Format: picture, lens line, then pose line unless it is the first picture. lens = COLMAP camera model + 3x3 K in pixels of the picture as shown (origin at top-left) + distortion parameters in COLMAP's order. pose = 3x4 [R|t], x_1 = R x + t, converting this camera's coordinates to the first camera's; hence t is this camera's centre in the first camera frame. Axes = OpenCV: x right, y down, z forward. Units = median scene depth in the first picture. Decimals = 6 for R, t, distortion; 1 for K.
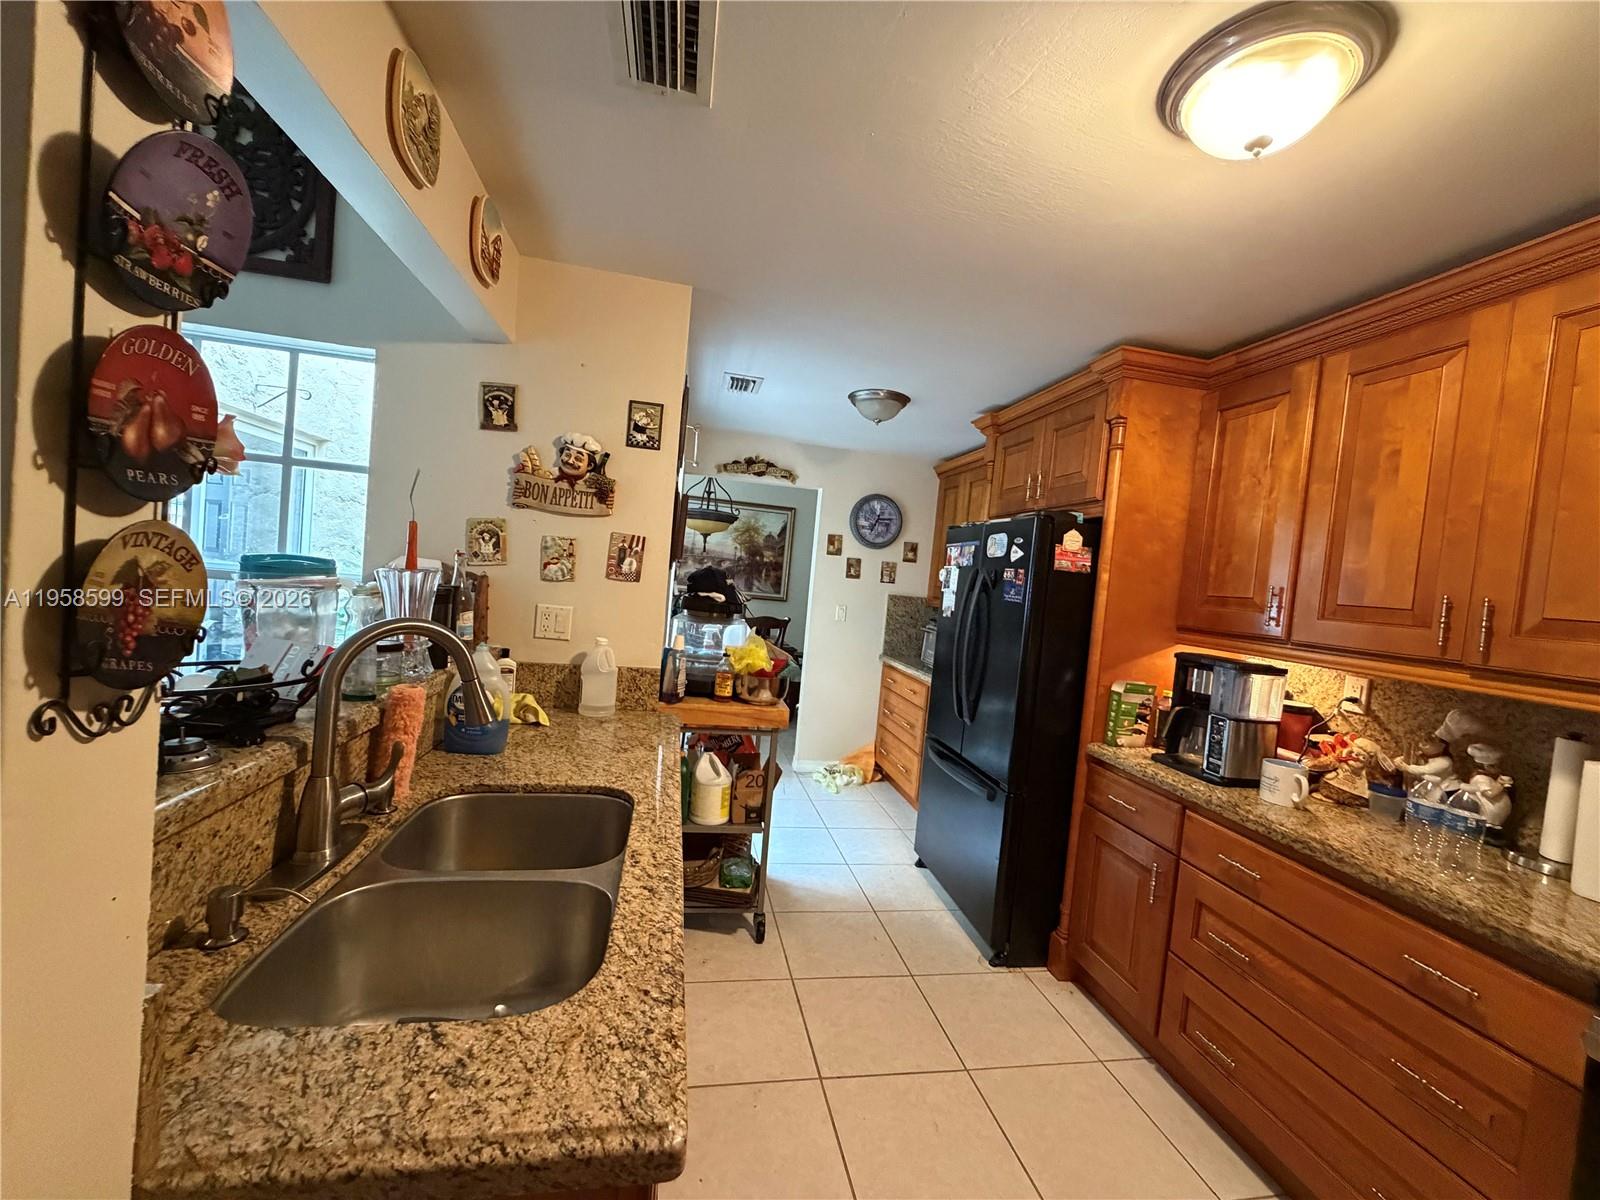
lens RADIAL K [[636.7, 0, 802.7], [0, 636.7, 597.6], [0, 0, 1]] dist [-0.000887, -0.000070]
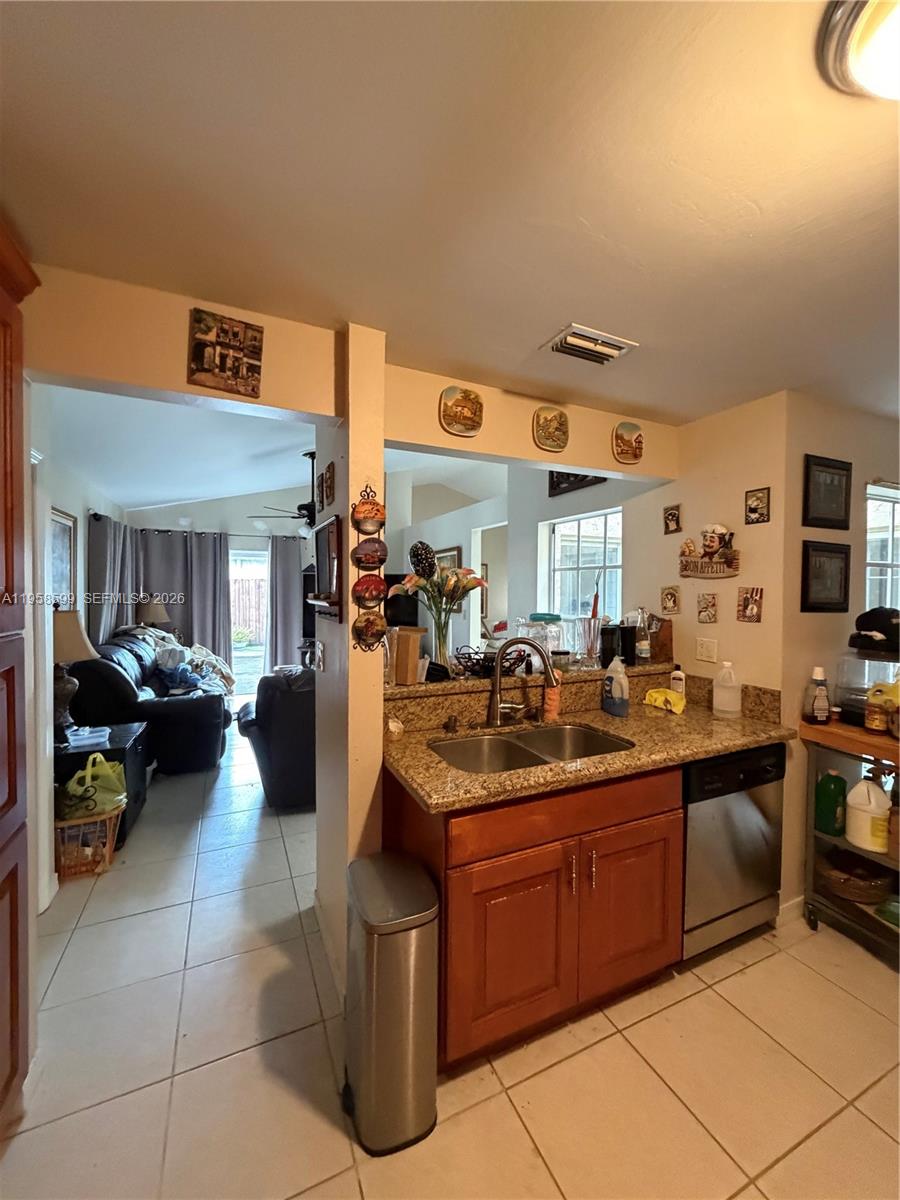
lens RADIAL K [[477.6, 0, 450.8], [0, 477.6, 595.0], [0, 0, 1]] dist [-0.000887, -0.000070]
pose [[0.243584, -0.073101, -0.967121, 0.569396], [-0.018964, 0.996606, -0.080106, 0.010792], [0.969694, 0.037853, 0.241371, 0.134430]]
